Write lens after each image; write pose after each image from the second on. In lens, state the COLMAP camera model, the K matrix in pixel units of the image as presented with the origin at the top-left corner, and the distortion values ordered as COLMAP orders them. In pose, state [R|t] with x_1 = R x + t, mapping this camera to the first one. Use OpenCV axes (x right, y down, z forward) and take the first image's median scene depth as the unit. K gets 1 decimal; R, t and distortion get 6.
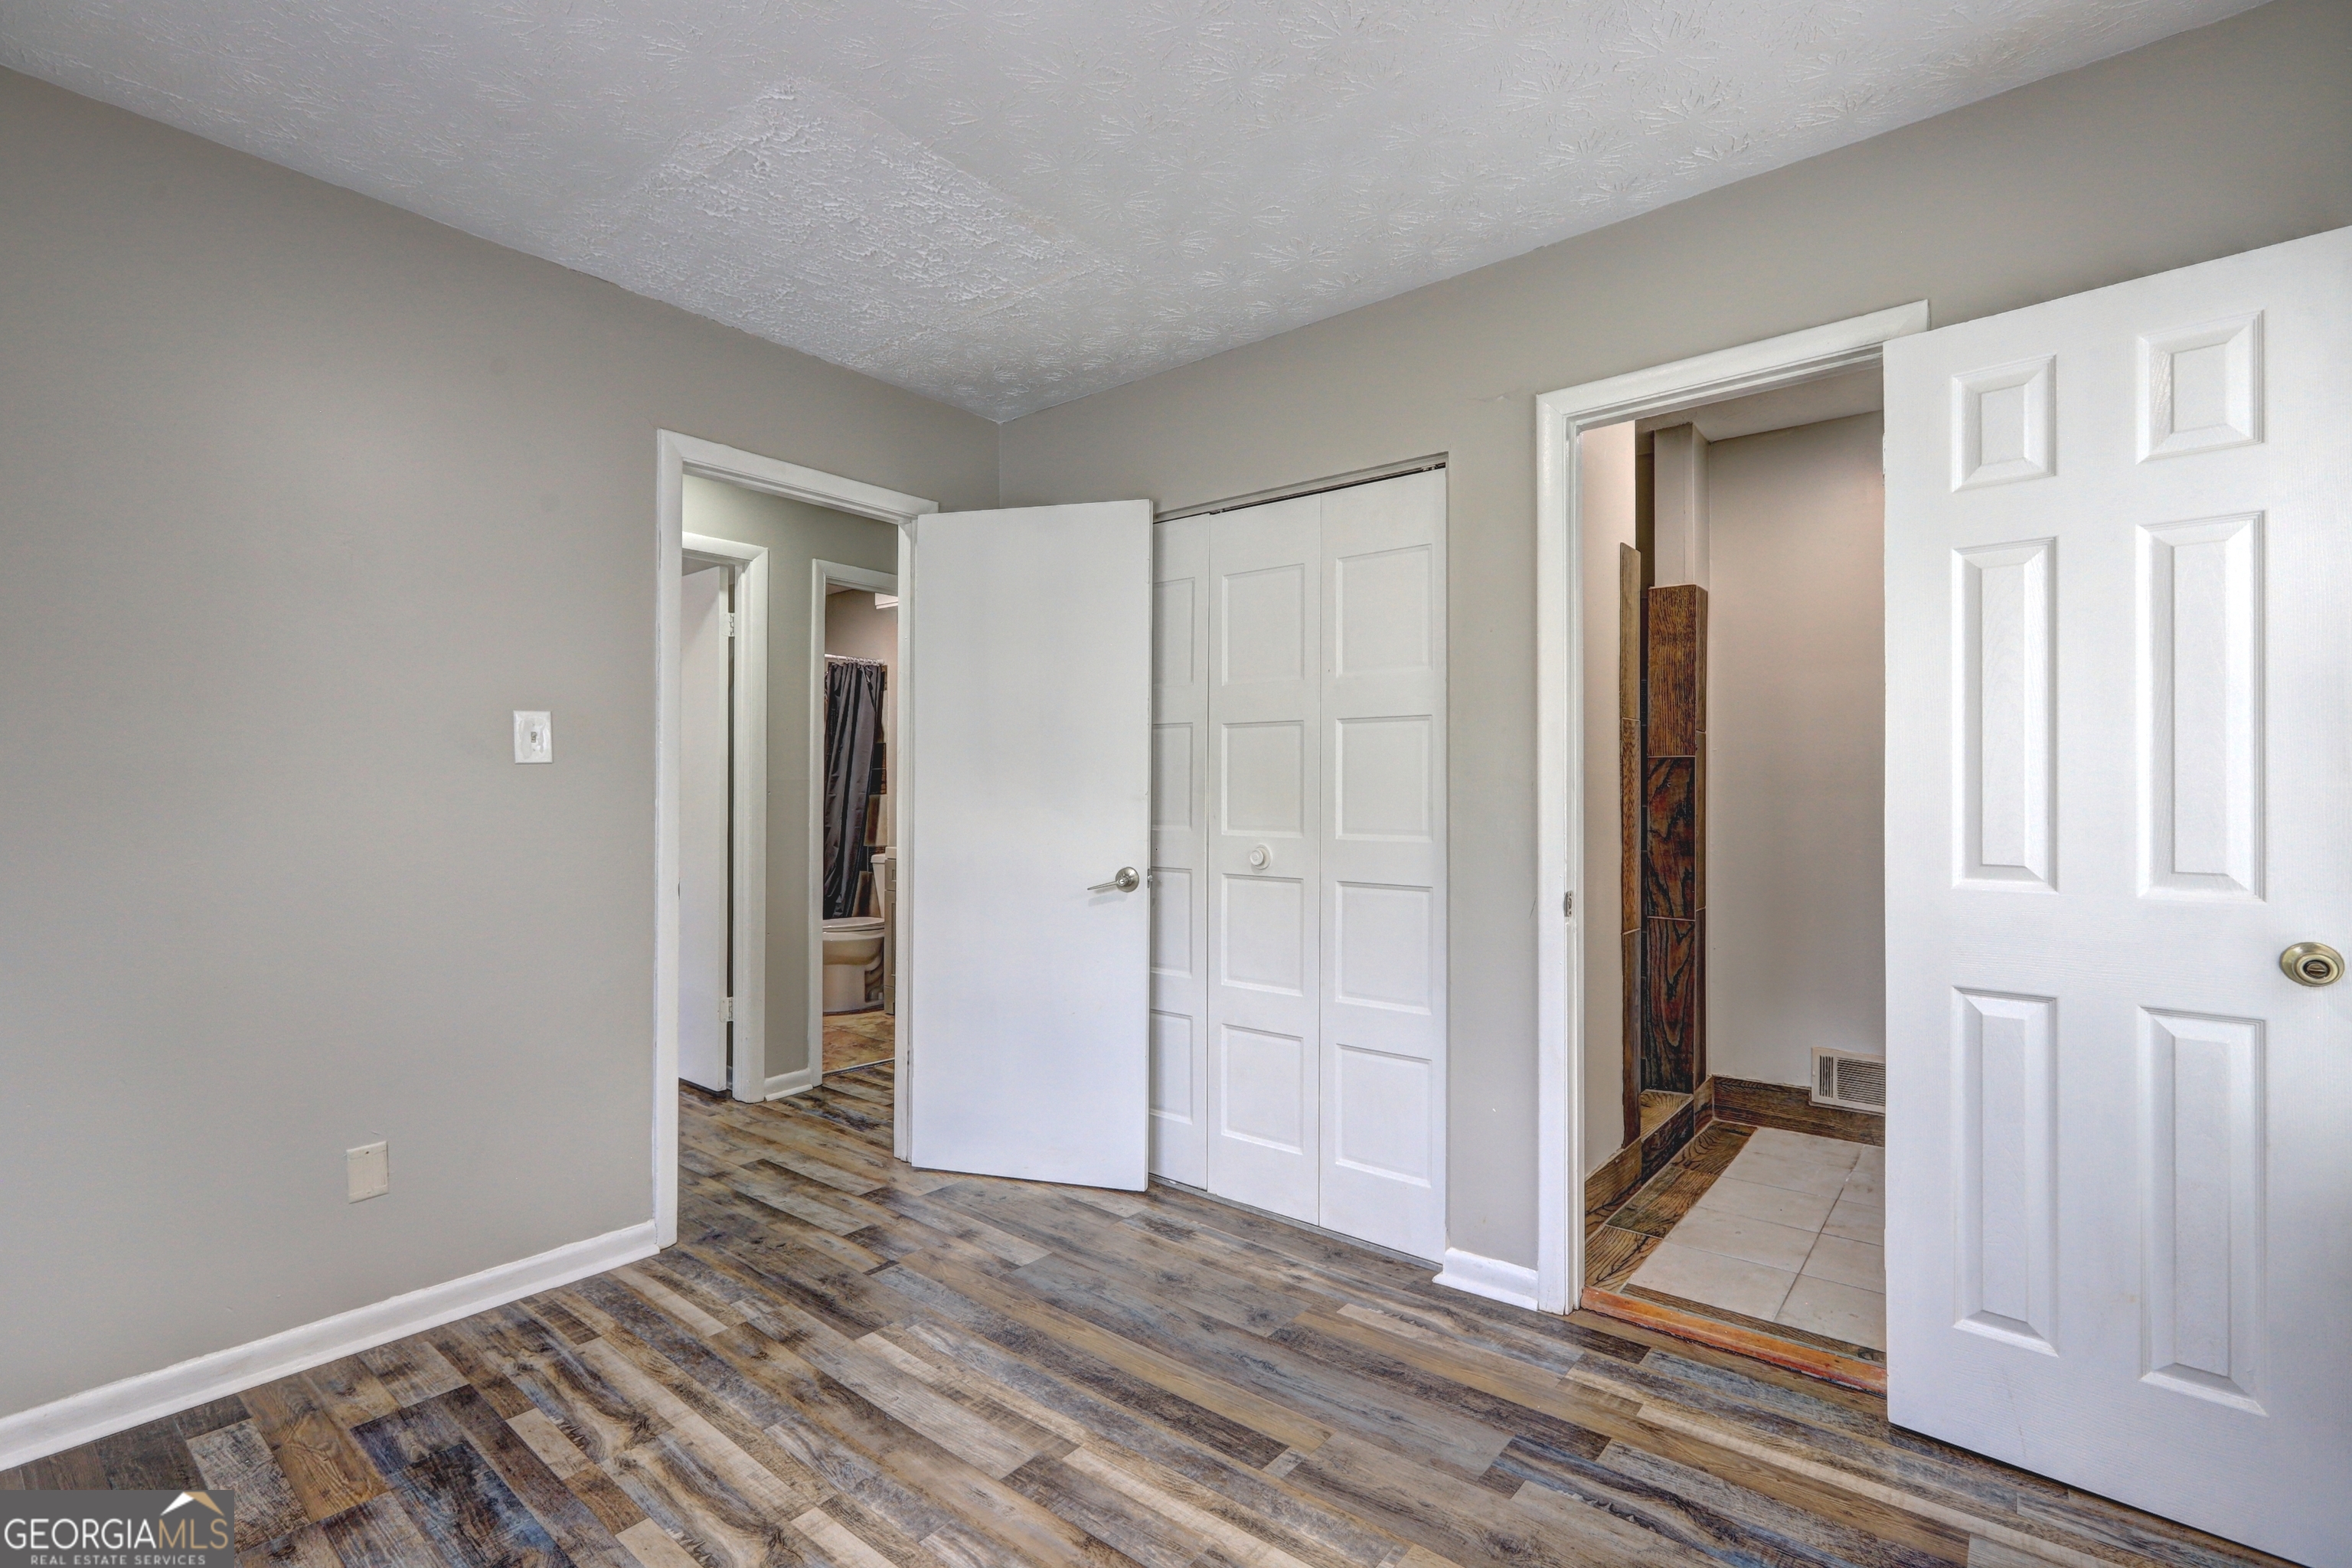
lens RADIAL K [[1061.8, 0, 1176.0], [0, 1061.8, 784.0], [0, 0, 1]] dist [-0.000068, 0.000521]
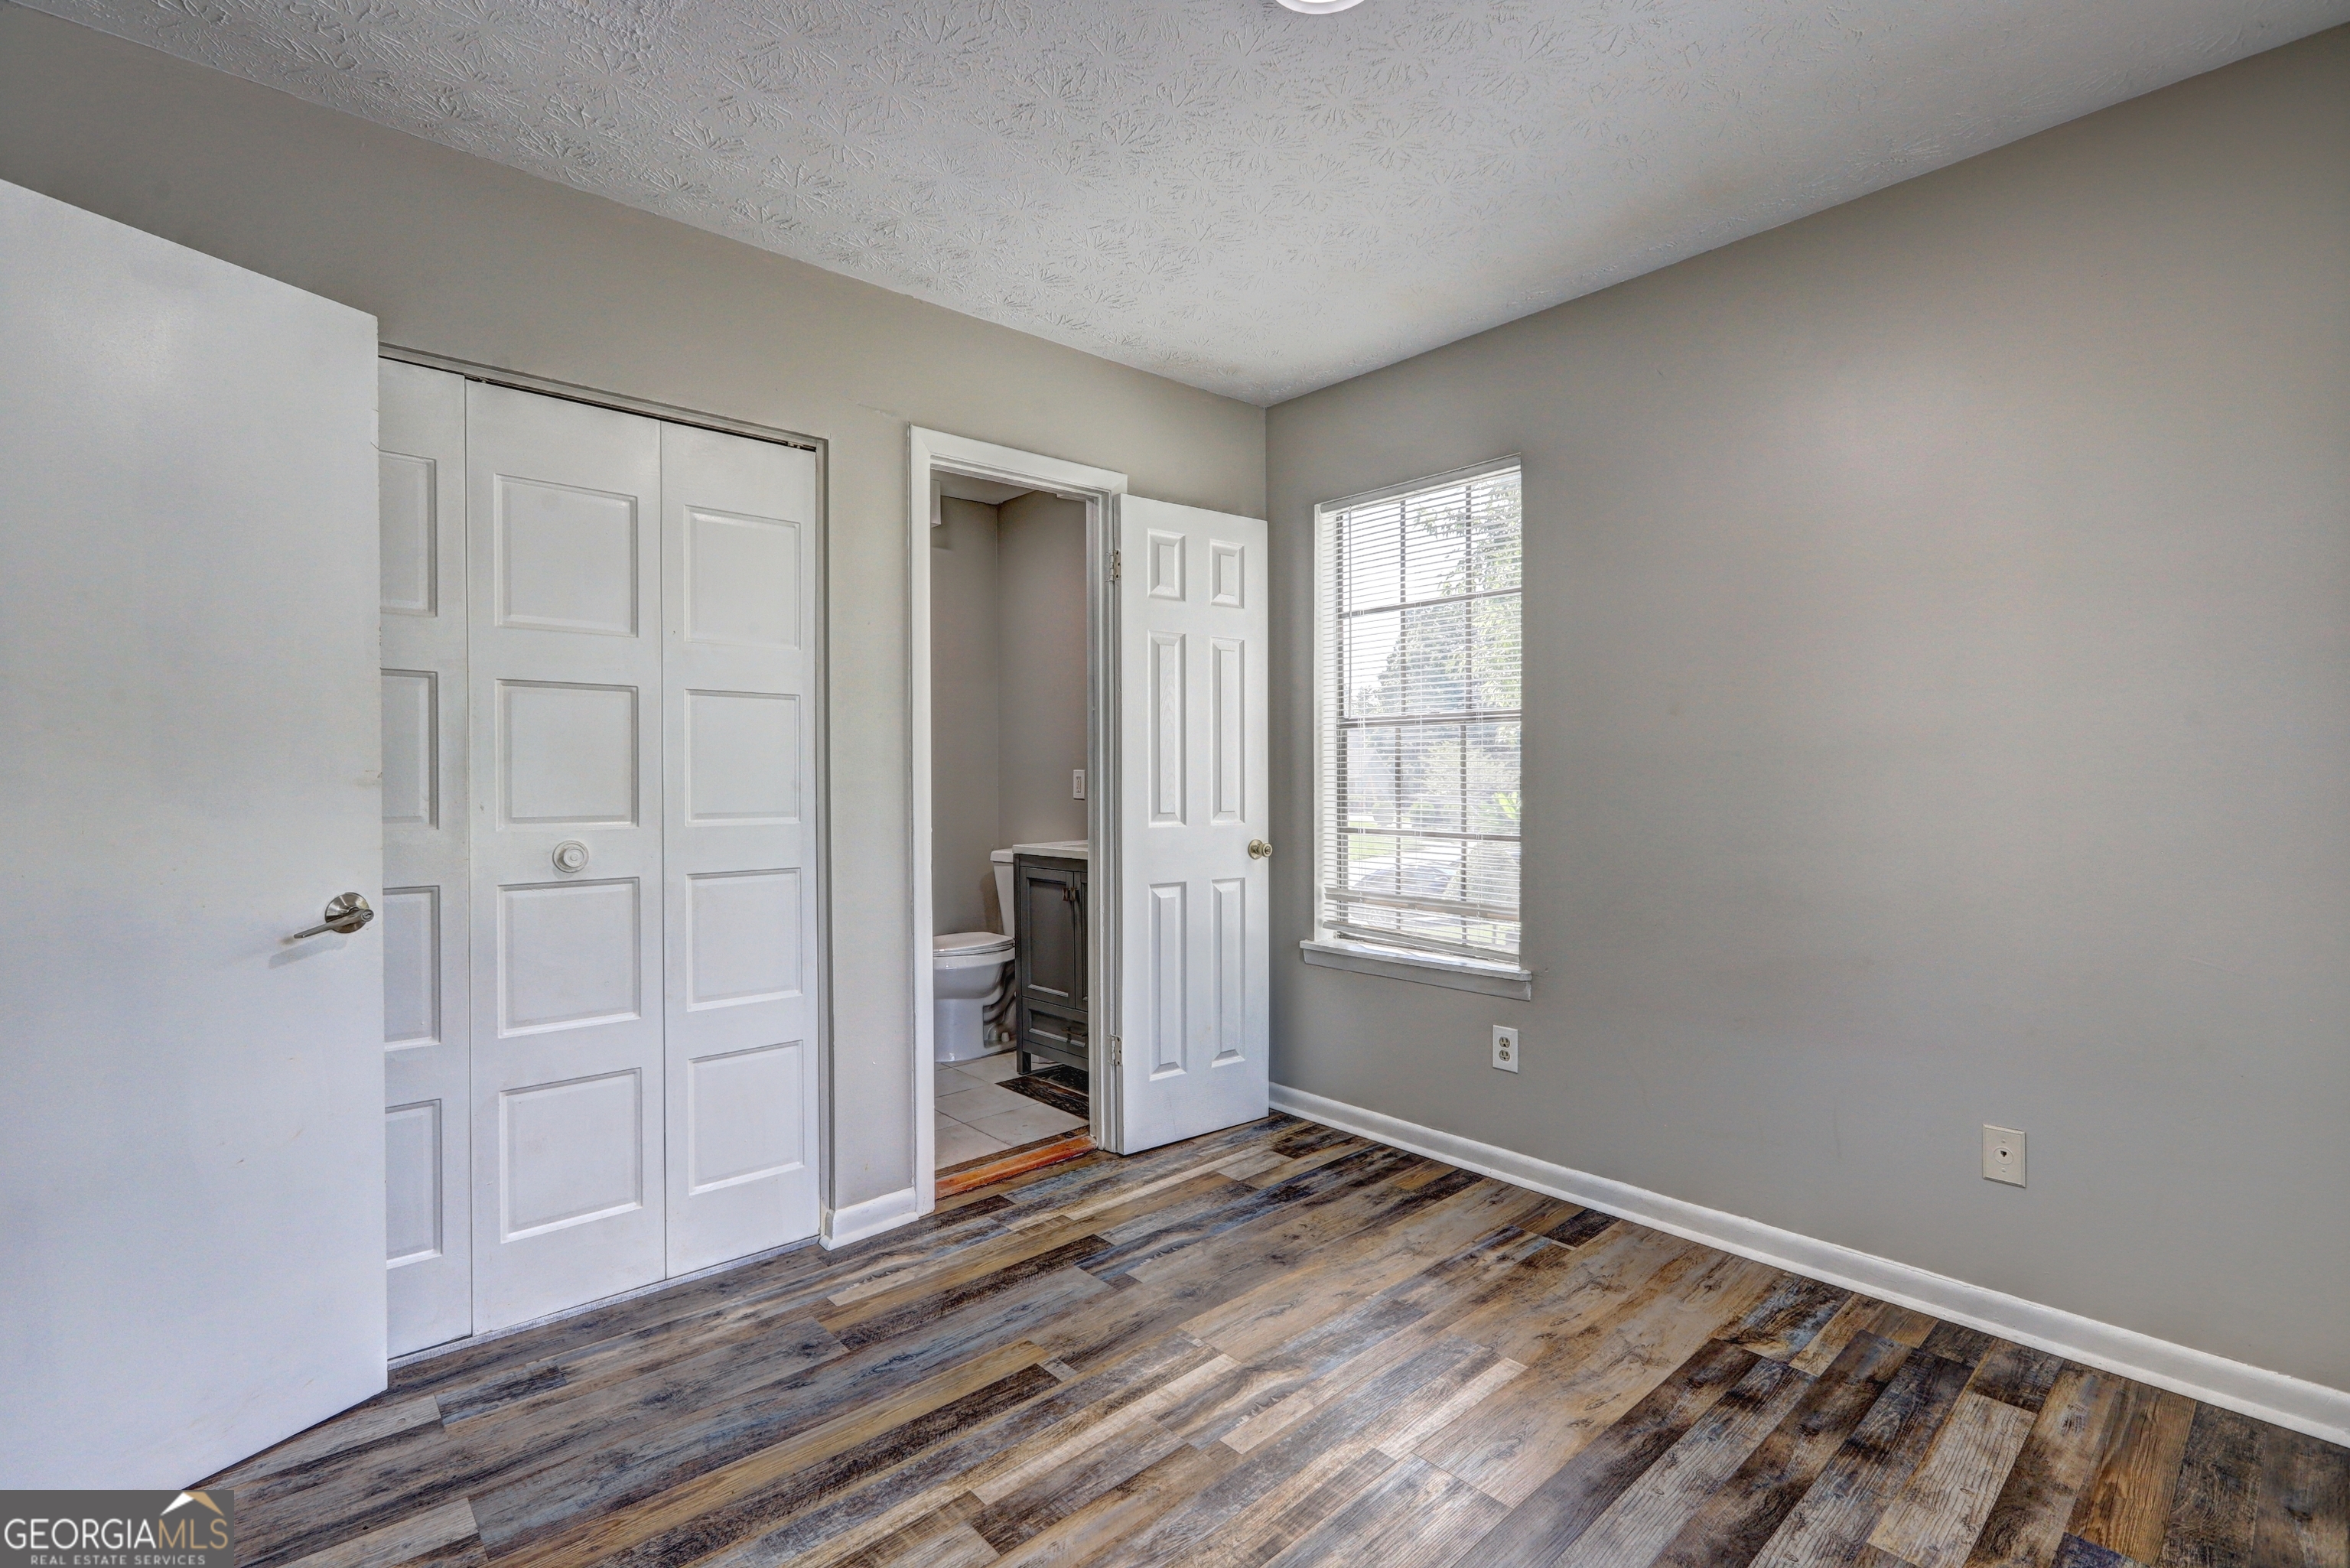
lens RADIAL K [[1060.9, 0, 1175.0], [0, 1060.9, 784.0], [0, 0, 1]] dist [-0.000068, 0.000521]
pose [[0.155230, -0.012765, 0.987796, -0.891153], [-0.005926, 0.999886, 0.013852, 0.002869], [-0.987861, -0.008004, 0.155137, 0.642885]]
